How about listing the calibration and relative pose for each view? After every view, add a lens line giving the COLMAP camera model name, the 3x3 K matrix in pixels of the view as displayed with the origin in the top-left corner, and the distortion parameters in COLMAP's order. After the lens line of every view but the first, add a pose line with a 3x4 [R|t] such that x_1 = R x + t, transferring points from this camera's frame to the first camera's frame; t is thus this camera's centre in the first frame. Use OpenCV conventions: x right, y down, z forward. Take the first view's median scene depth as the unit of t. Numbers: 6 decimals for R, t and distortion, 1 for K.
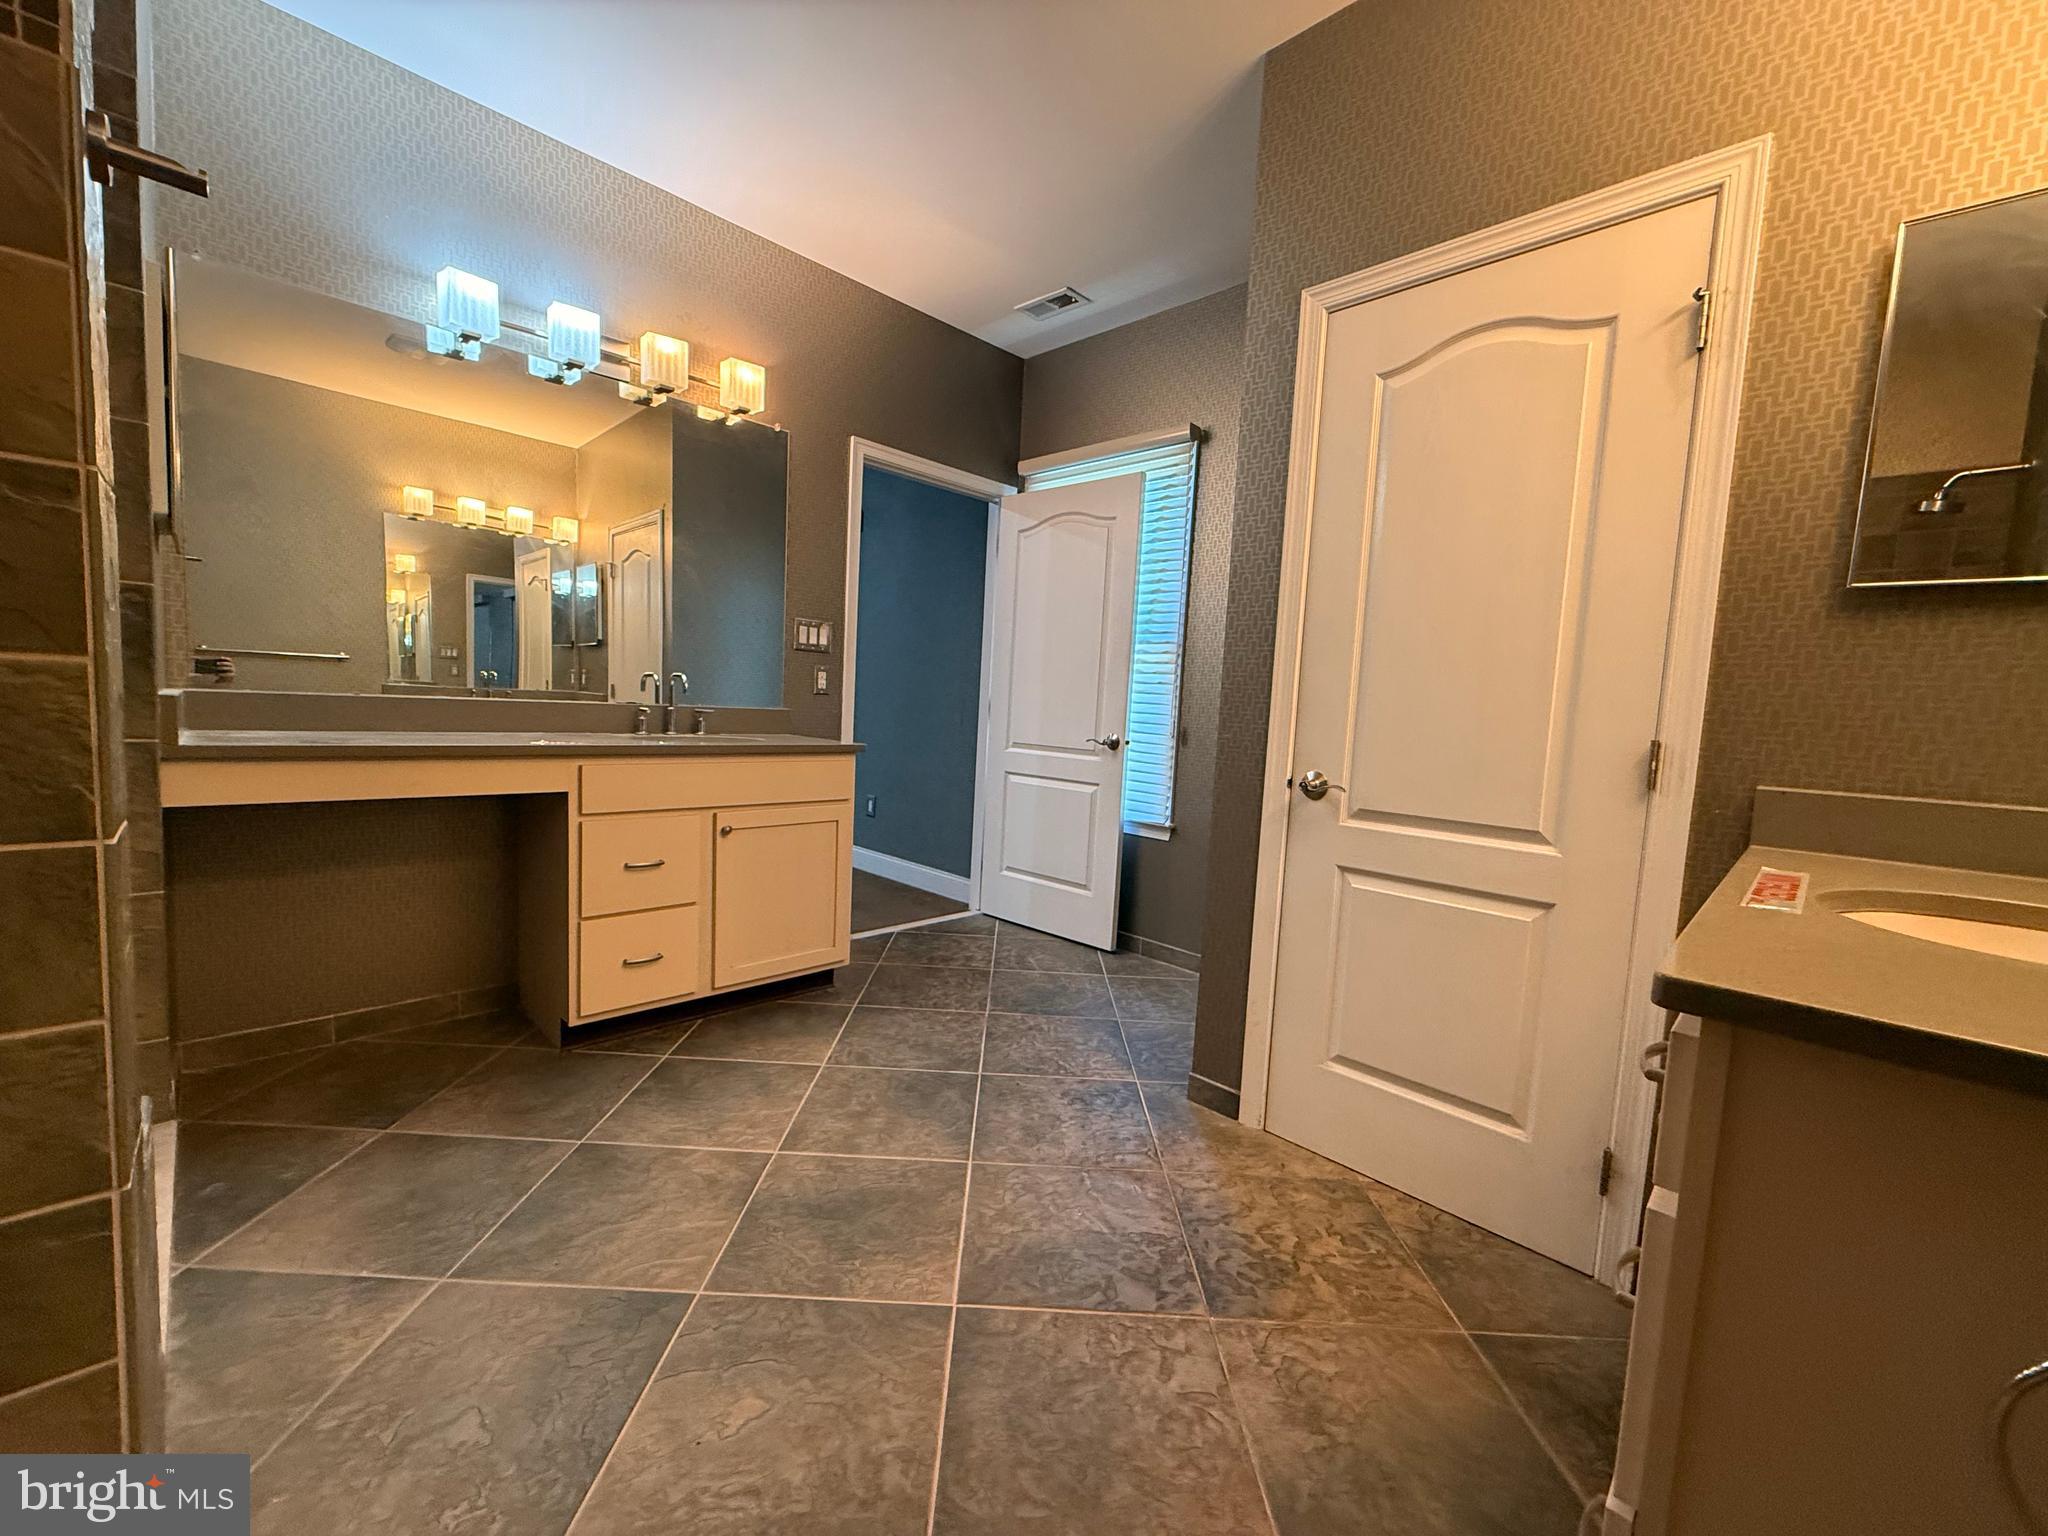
lens RADIAL K [[819.9, 0, 1014.9], [0, 819.9, 769.0], [0, 0, 1]] dist [-0.000653, 0.000069]
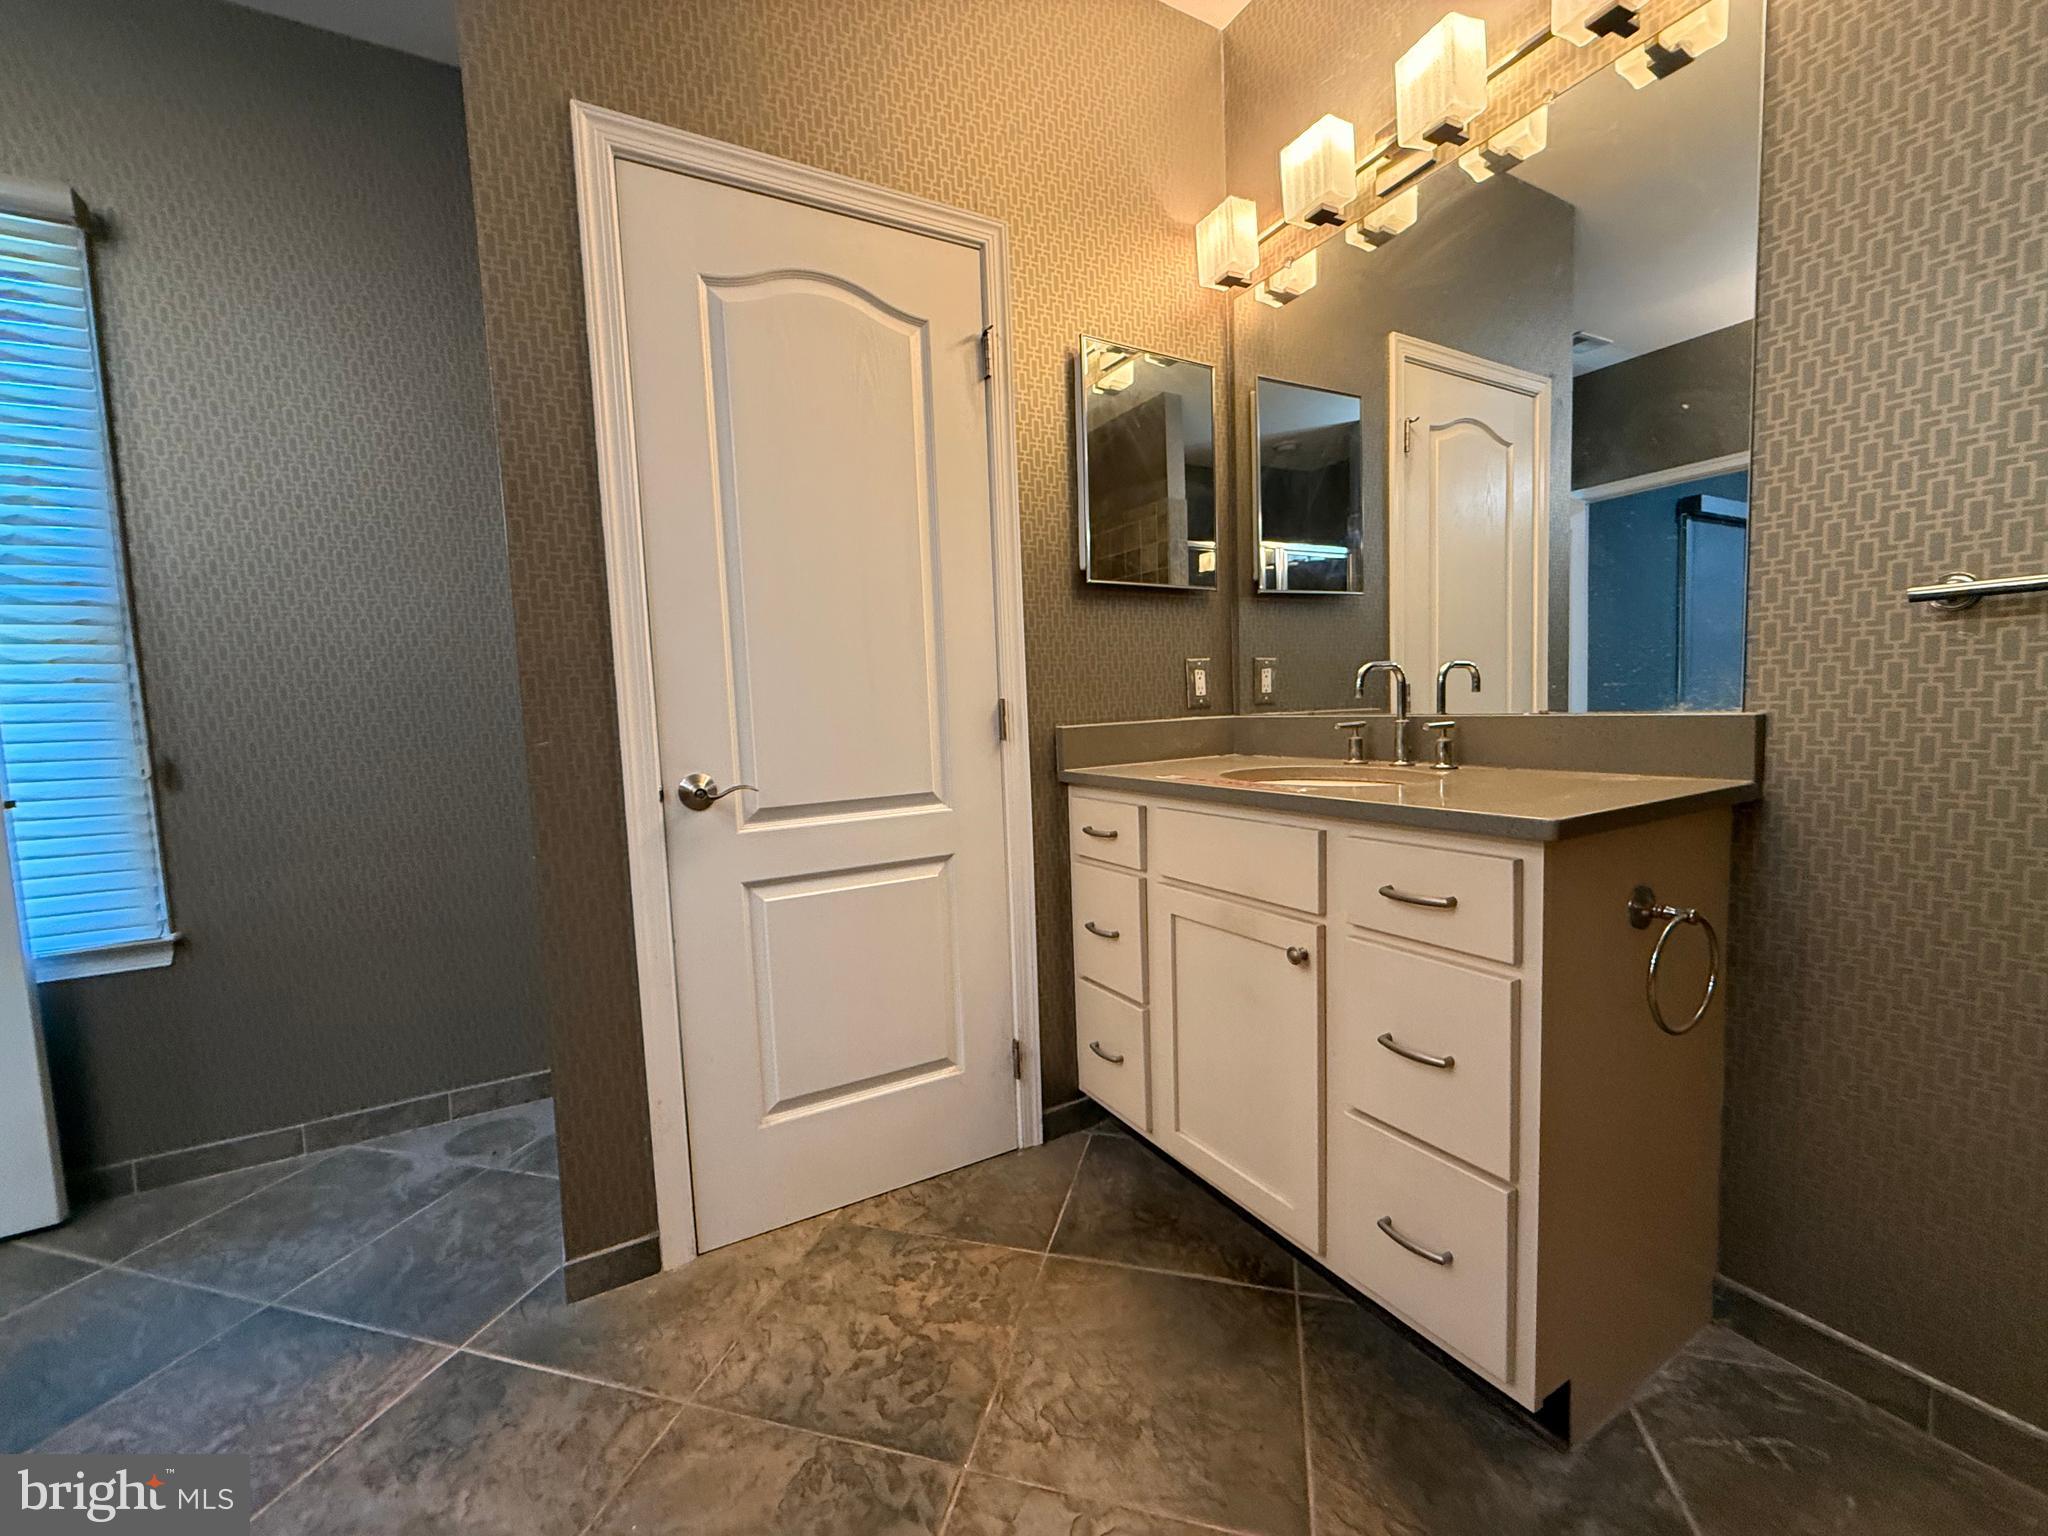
lens RADIAL K [[819.9, 0, 1023.4], [0, 819.9, 769.3], [0, 0, 1]] dist [-0.000653, 0.000069]
pose [[0.265258, -0.138183, 0.954224, -0.324611], [0.132781, 0.985482, 0.105799, -0.047386], [-0.954991, 0.098639, 0.279755, 0.543484]]
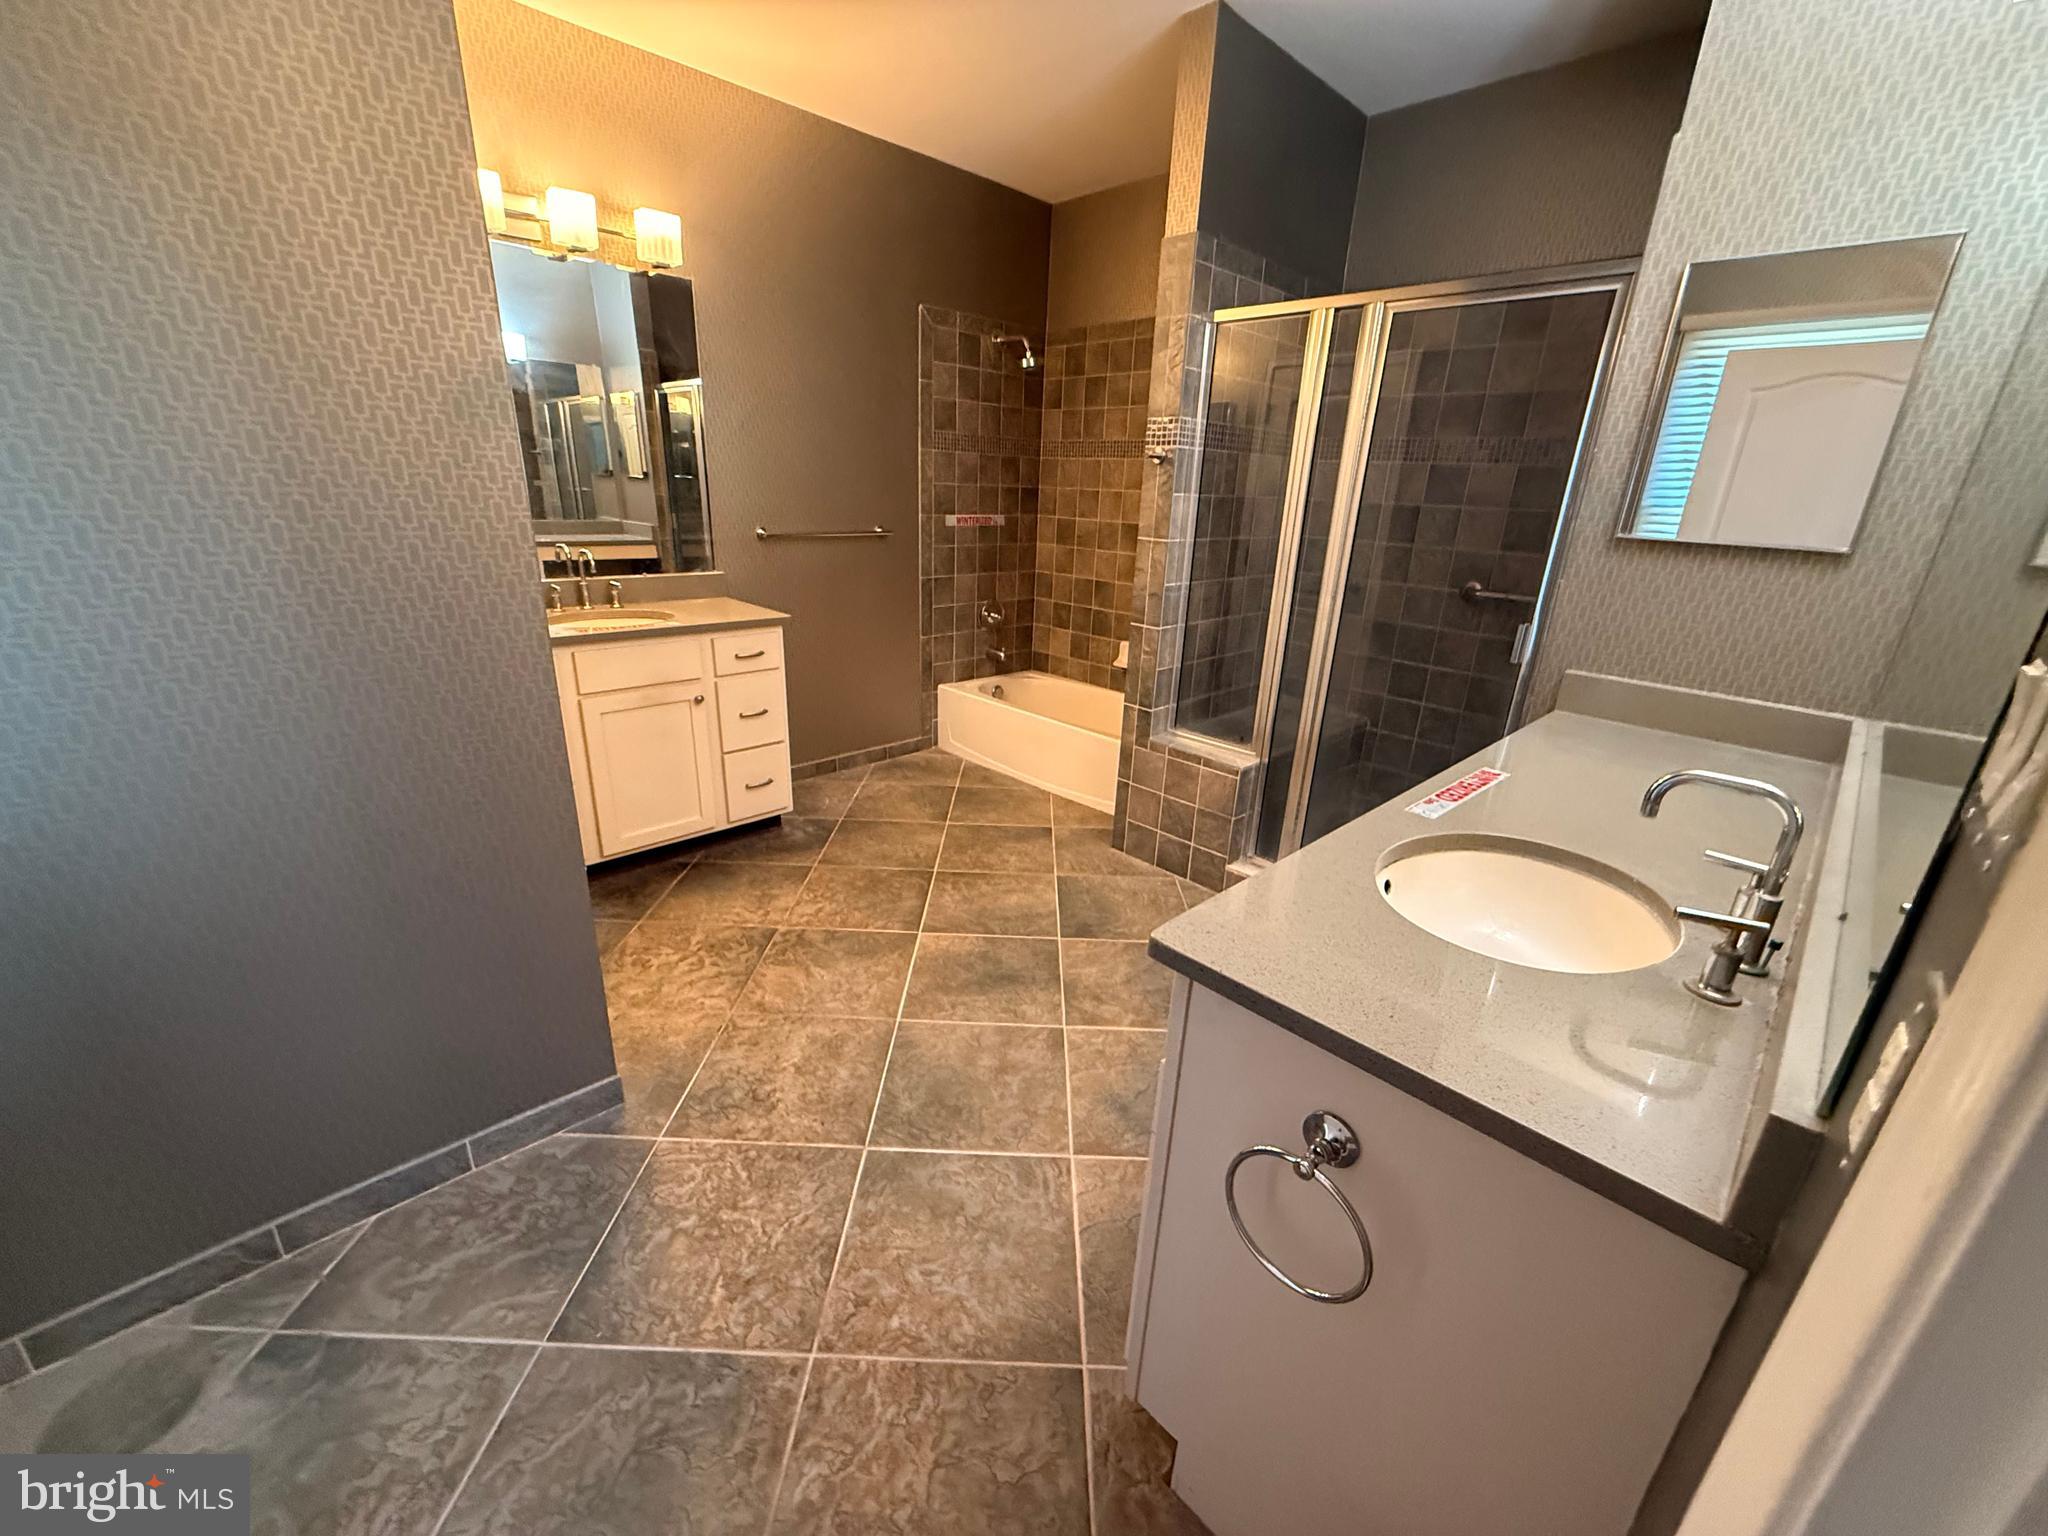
lens RADIAL K [[819.9, 0, 1017.8], [0, 819.9, 772.7], [0, 0, 1]] dist [-0.000653, 0.000069]
pose [[-0.996133, -0.085545, -0.020035, -0.182160], [-0.086203, 0.907530, 0.411045, -0.356766], [-0.016981, 0.411182, -0.911395, 2.051226]]
